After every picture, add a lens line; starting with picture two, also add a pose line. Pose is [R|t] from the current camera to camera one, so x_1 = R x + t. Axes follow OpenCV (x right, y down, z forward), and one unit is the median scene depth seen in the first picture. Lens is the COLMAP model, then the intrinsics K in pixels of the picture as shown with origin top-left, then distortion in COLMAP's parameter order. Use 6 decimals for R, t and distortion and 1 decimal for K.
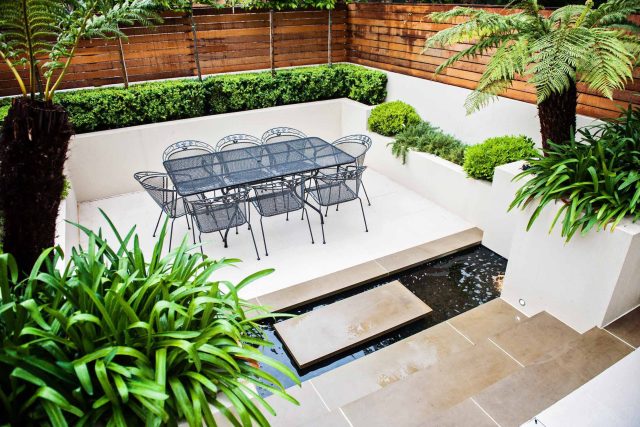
lens RADIAL K [[438.8, 0, 320.0], [0, 438.8, 213.5], [0, 0, 1]] dist [-0.051560, -0.001763]
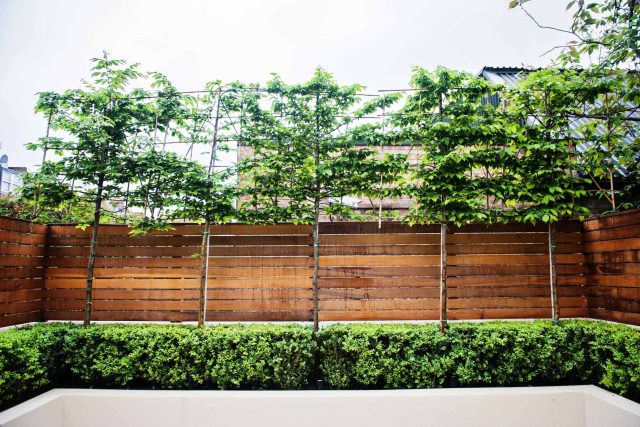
lens RADIAL K [[438.8, 0, 320.0], [0, 438.8, 213.5], [0, 0, 1]] dist [-0.051560, -0.001763]
pose [[0.883212, -0.053598, -0.465902, 0.023943], [-0.216560, 0.834575, -0.506544, -0.133951], [0.415980, 0.548281, 0.725499, 0.479669]]
